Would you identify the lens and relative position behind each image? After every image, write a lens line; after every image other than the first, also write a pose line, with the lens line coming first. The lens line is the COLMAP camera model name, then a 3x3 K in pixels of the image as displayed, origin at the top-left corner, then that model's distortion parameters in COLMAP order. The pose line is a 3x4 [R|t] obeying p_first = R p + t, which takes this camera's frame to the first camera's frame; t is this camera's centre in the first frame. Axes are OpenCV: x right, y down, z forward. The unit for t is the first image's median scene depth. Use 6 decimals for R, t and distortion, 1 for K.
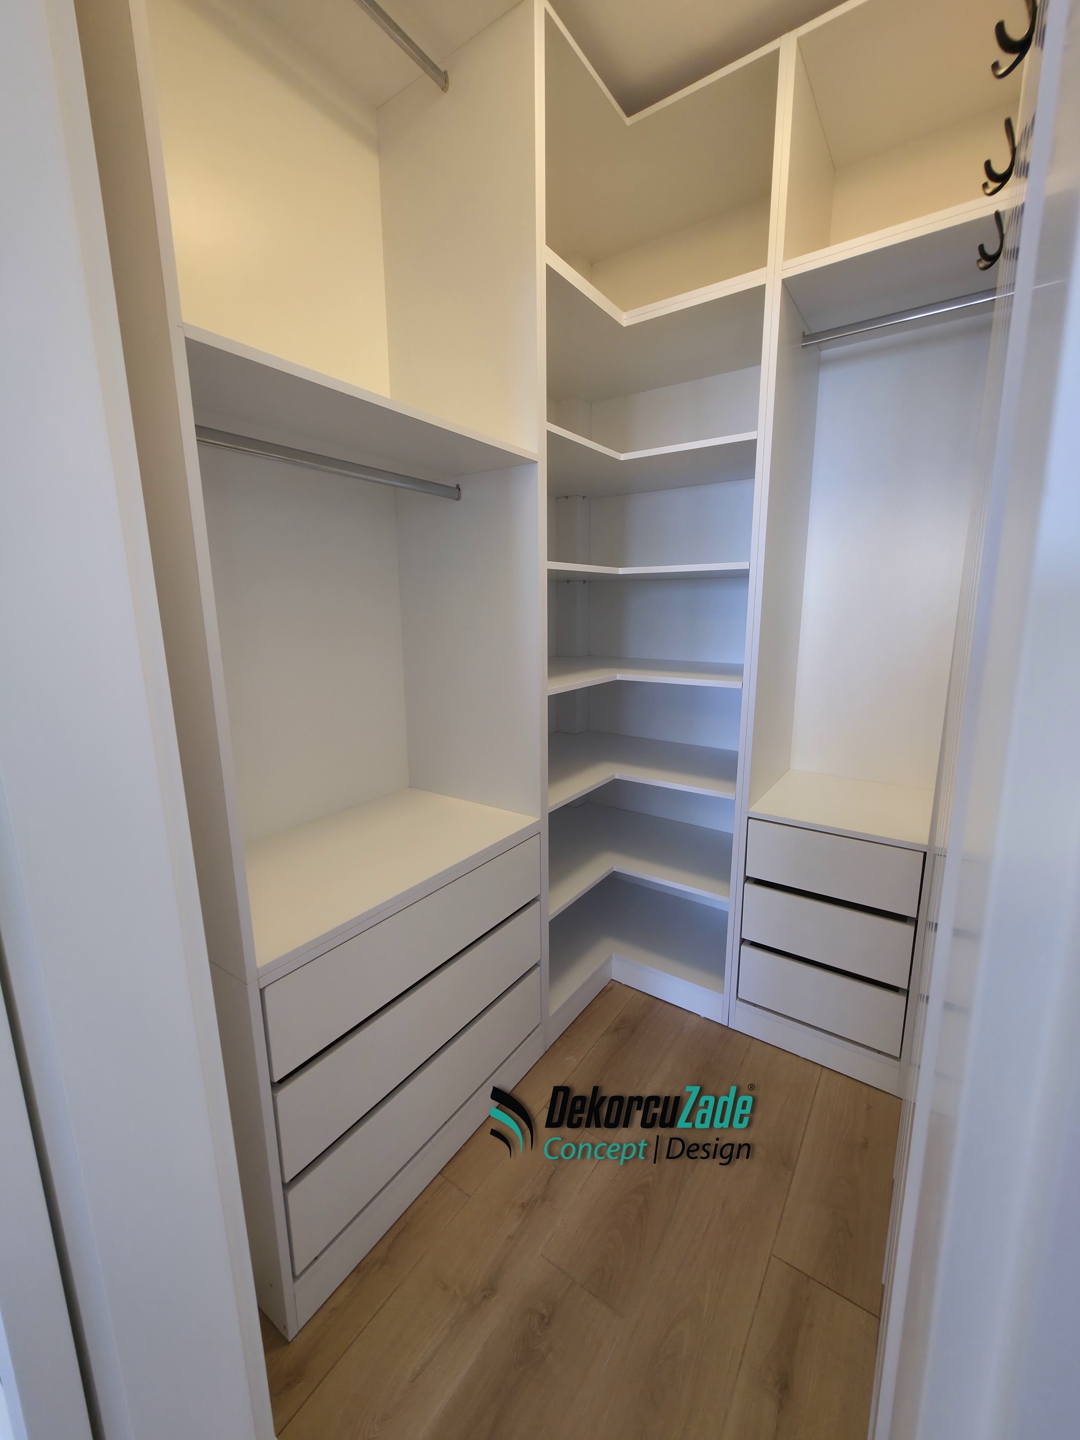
lens RADIAL K [[576.0, 0, 542.4], [0, 576.0, 714.5], [0, 0, 1]] dist [0.001240, -0.000310]
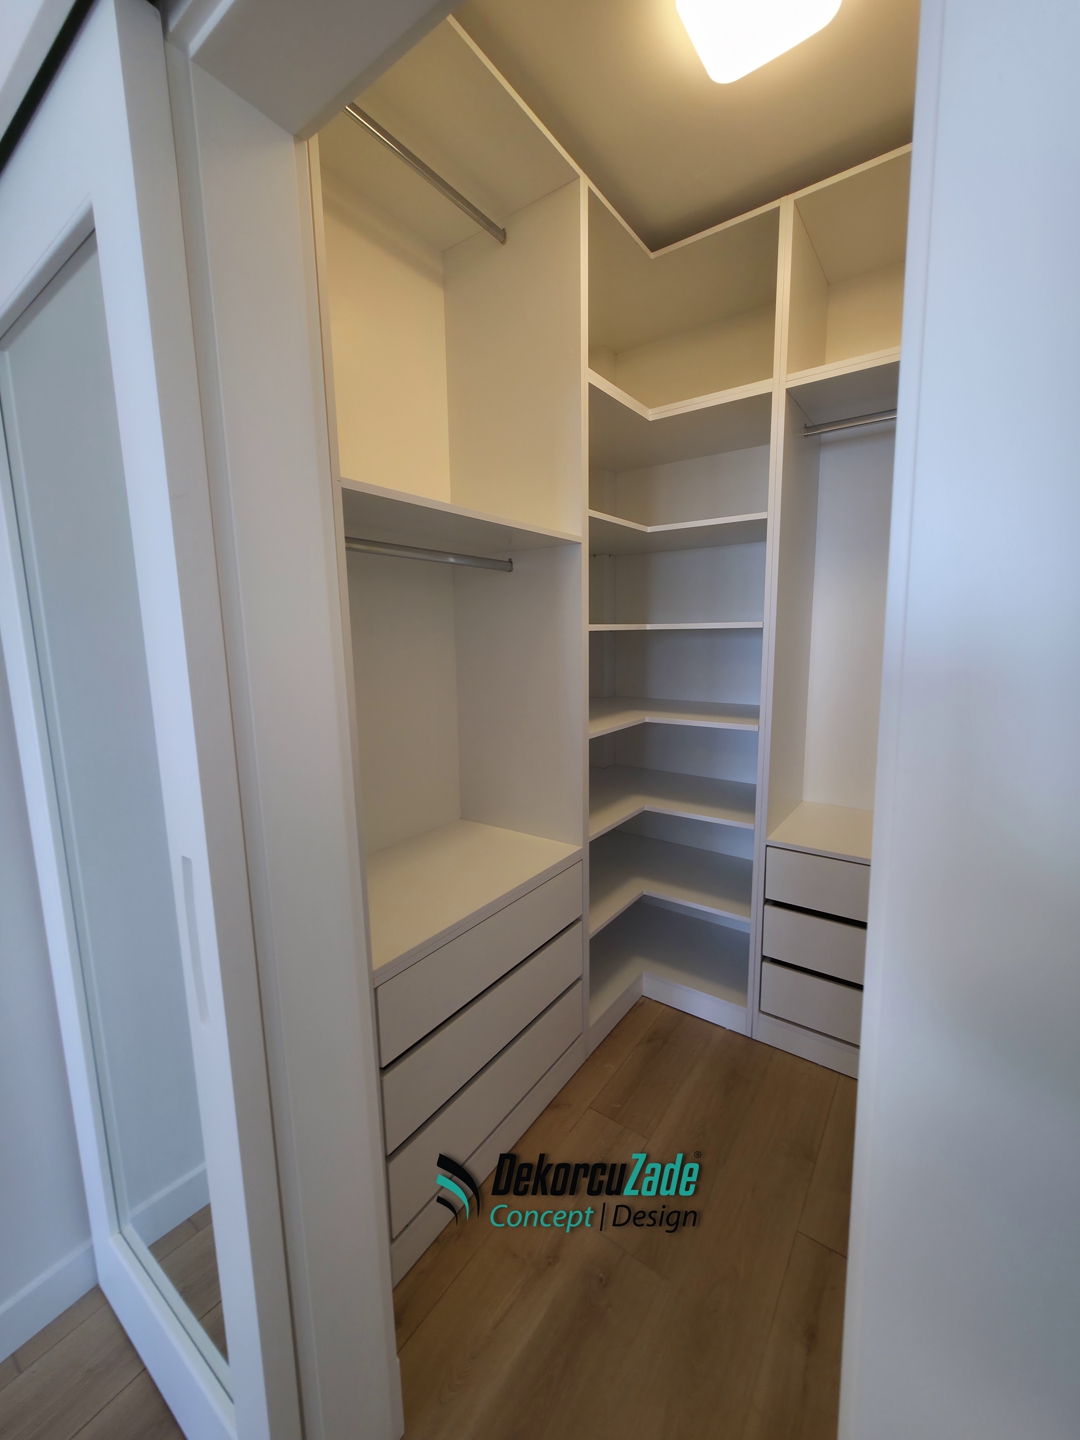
lens RADIAL K [[576.0, 0, 542.3], [0, 576.0, 716.2], [0, 0, 1]] dist [0.001240, -0.000310]
pose [[0.999870, -0.005791, -0.015067, -0.070297], [0.005131, 0.999041, -0.043478, -0.030752], [0.015304, 0.043395, 0.998941, -0.160328]]
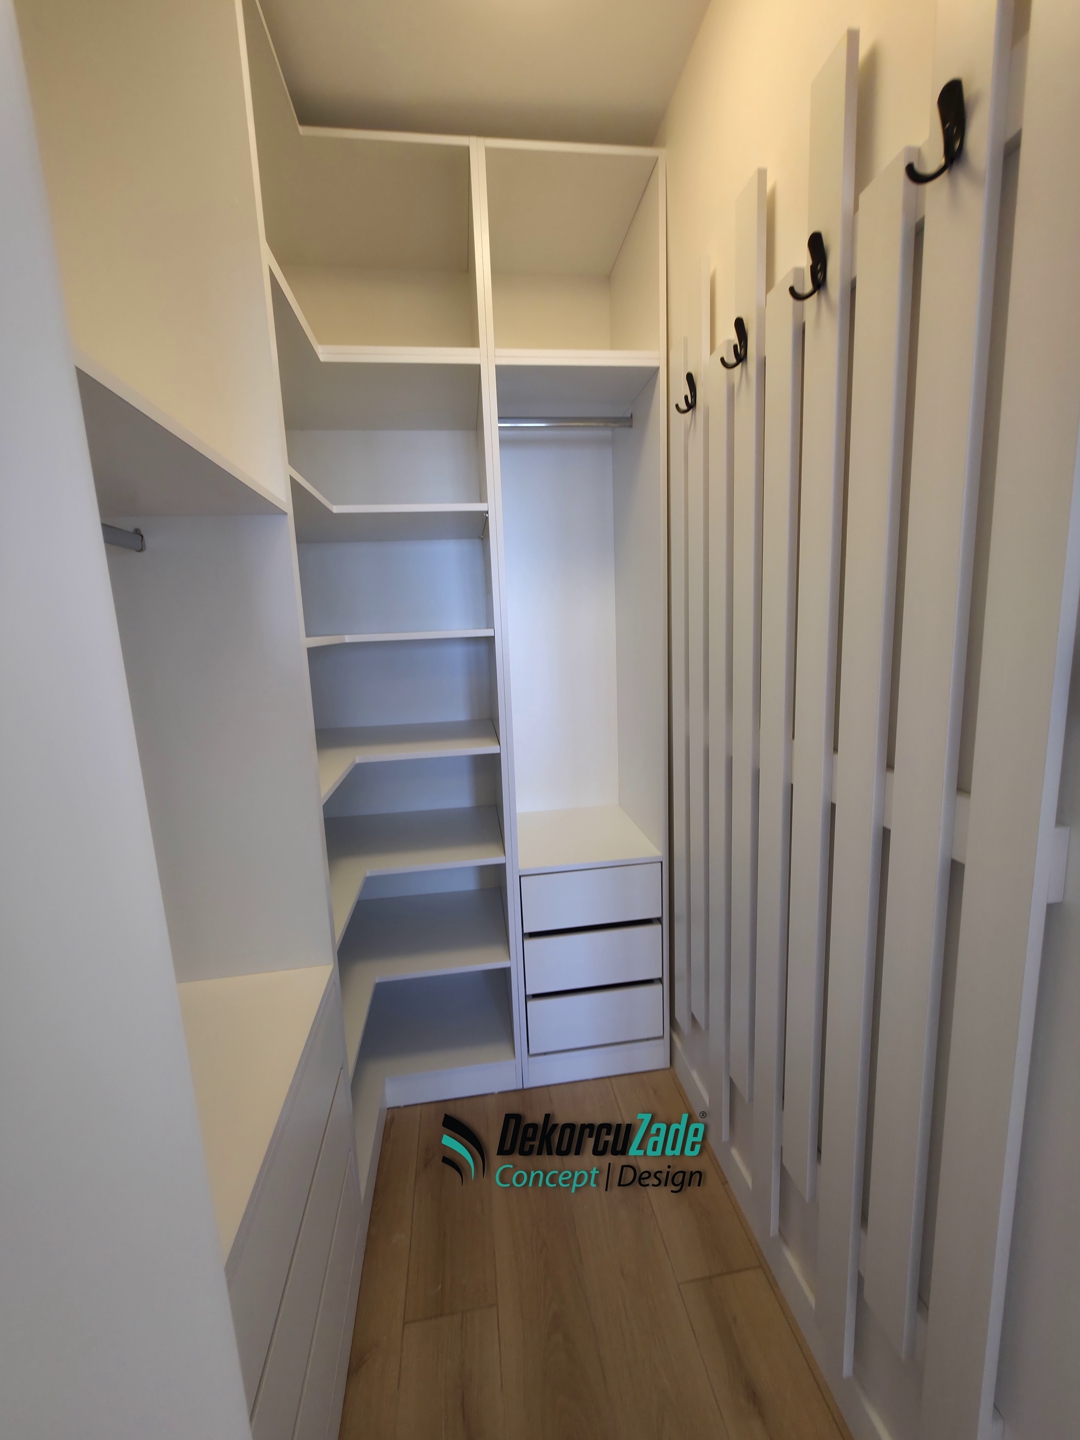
lens RADIAL K [[576.0, 0, 540.1], [0, 576.0, 716.4], [0, 0, 1]] dist [0.001240, -0.000310]
pose [[0.734576, -0.128711, 0.666207, -0.296253], [0.163539, 0.986483, 0.010266, -0.119381], [-0.658523, 0.101409, 0.745696, 0.224769]]
